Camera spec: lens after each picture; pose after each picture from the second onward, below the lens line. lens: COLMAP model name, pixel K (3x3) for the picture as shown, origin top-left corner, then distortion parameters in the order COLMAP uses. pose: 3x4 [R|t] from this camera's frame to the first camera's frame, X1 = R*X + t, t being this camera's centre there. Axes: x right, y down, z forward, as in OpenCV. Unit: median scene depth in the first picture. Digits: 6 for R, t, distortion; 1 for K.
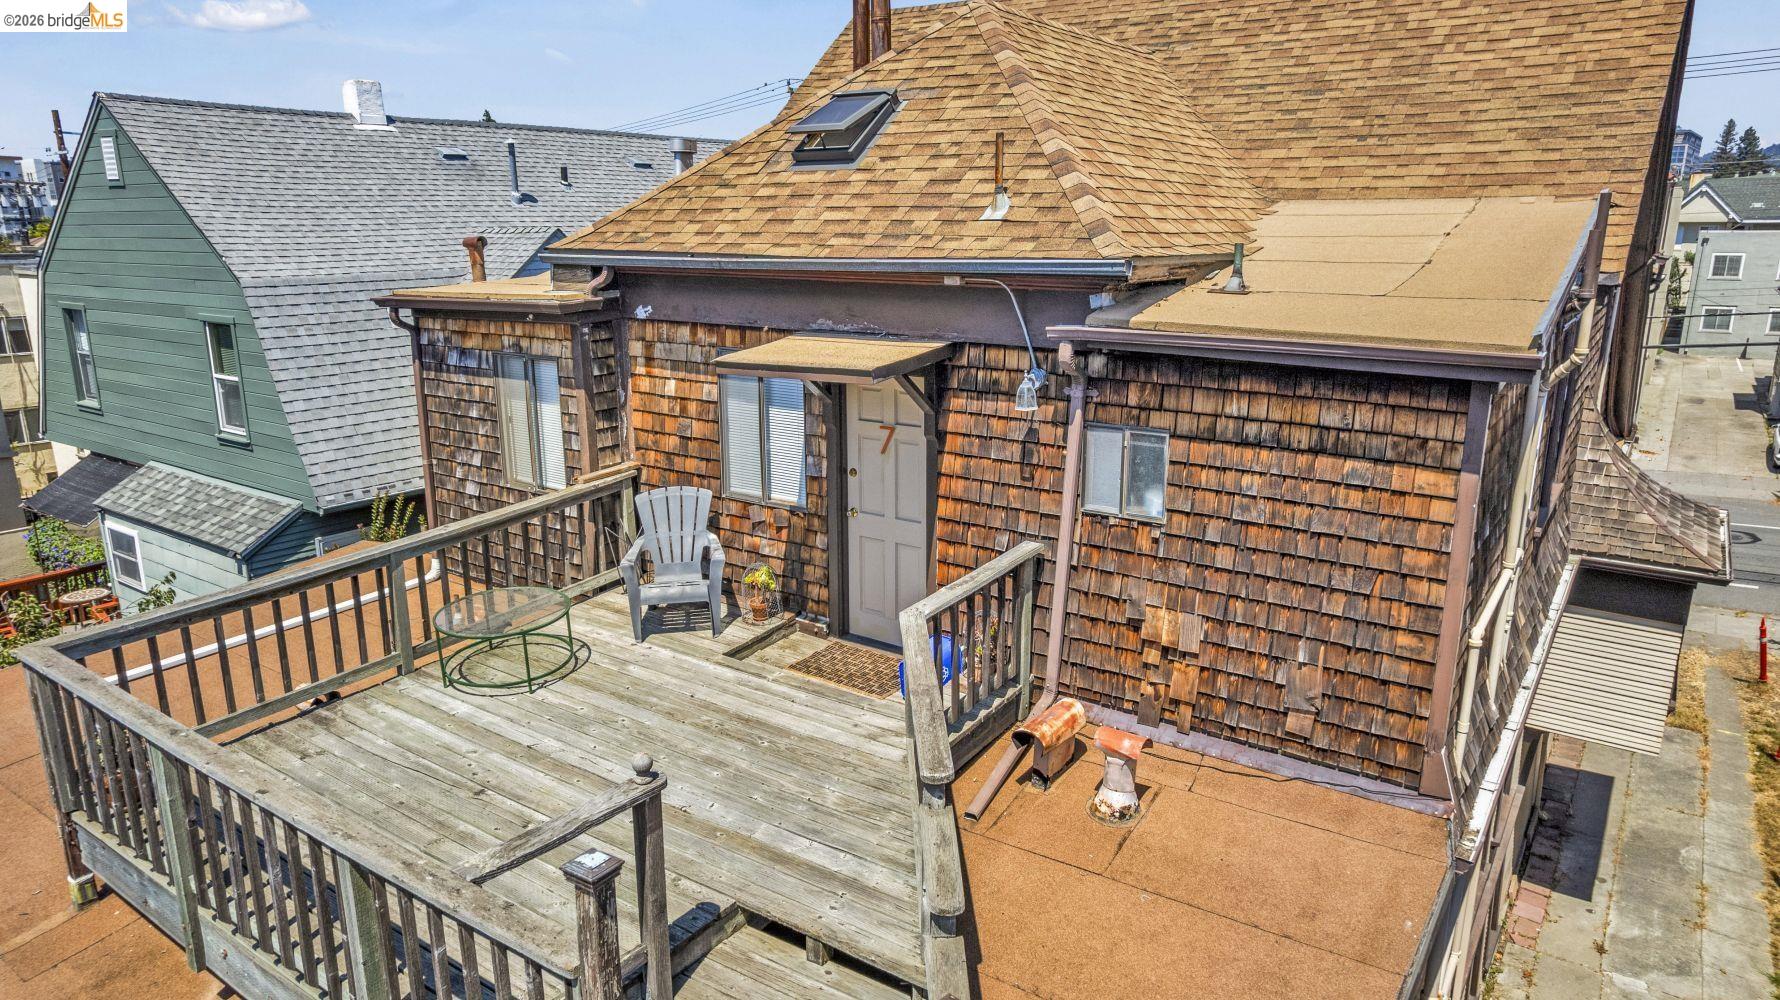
lens RADIAL K [[1127.7, 0, 893.4], [0, 1127.7, 509.3], [0, 0, 1]] dist [-0.057580, 0.044120]
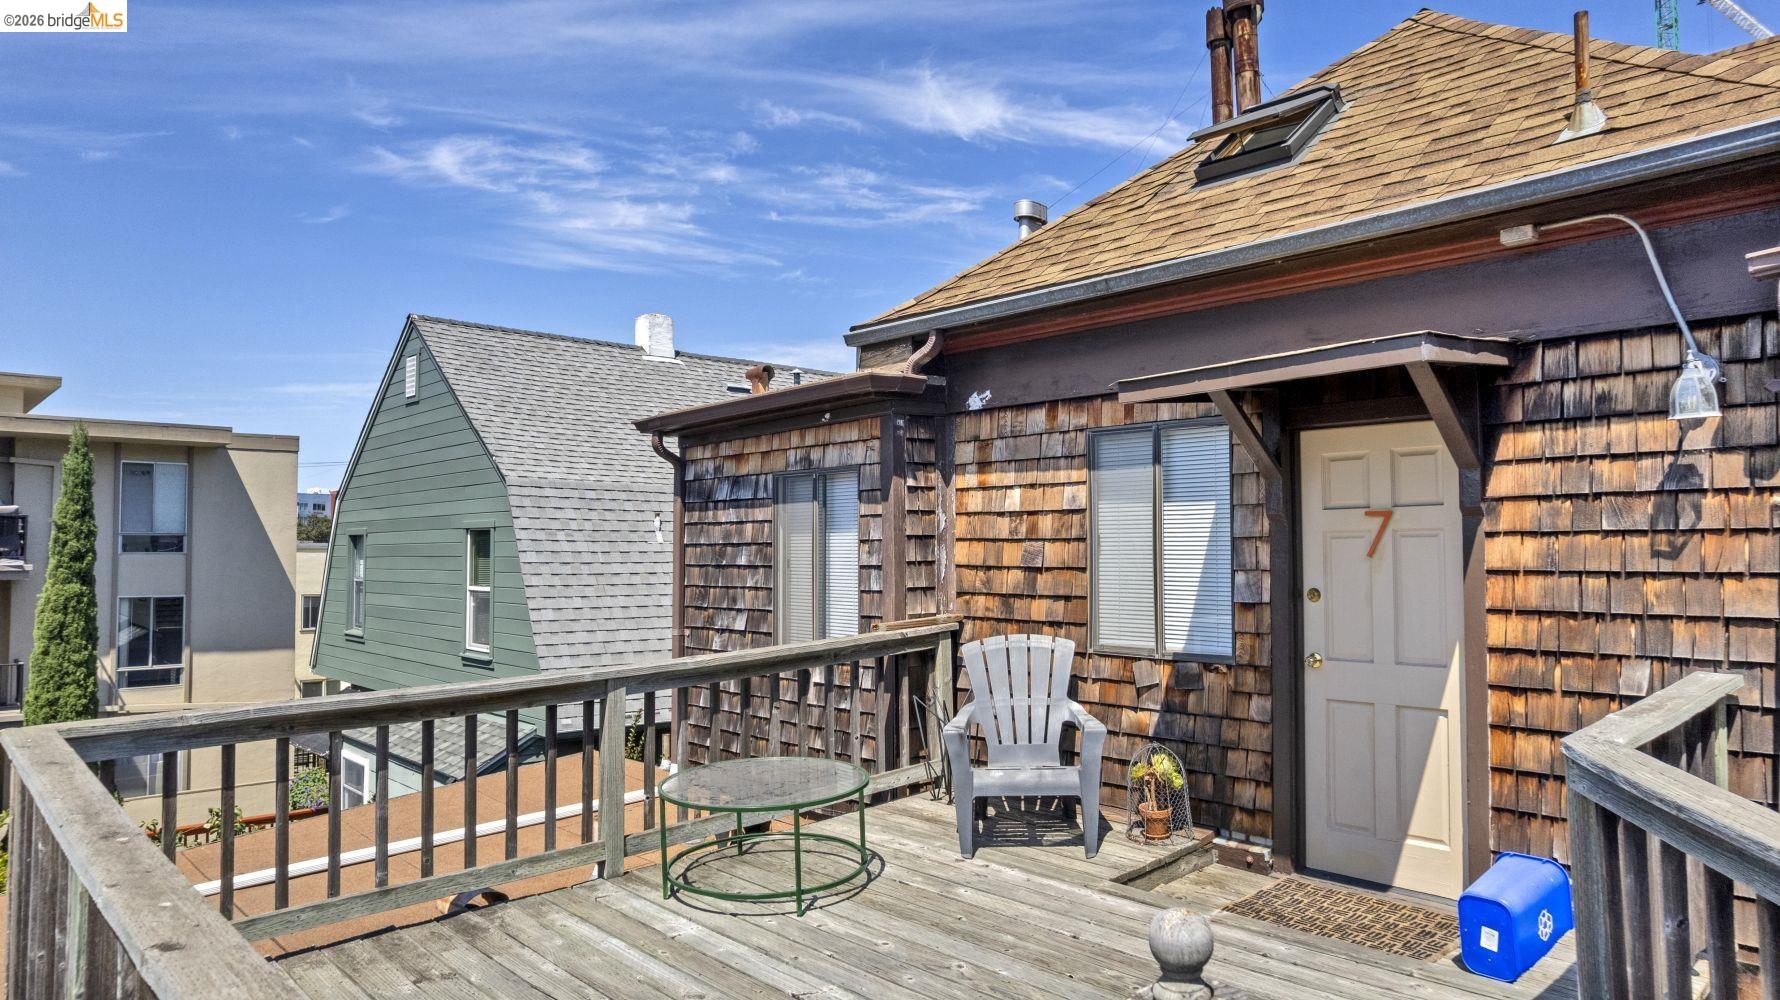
lens RADIAL K [[1127.7, 0, 895.6], [0, 1127.7, 510.7], [0, 0, 1]] dist [-0.057580, 0.044120]
pose [[0.977002, -0.009432, -0.213022, -0.126286], [-0.052651, 0.957415, -0.283872, 0.108945], [0.206628, 0.288560, 0.934900, 0.341894]]
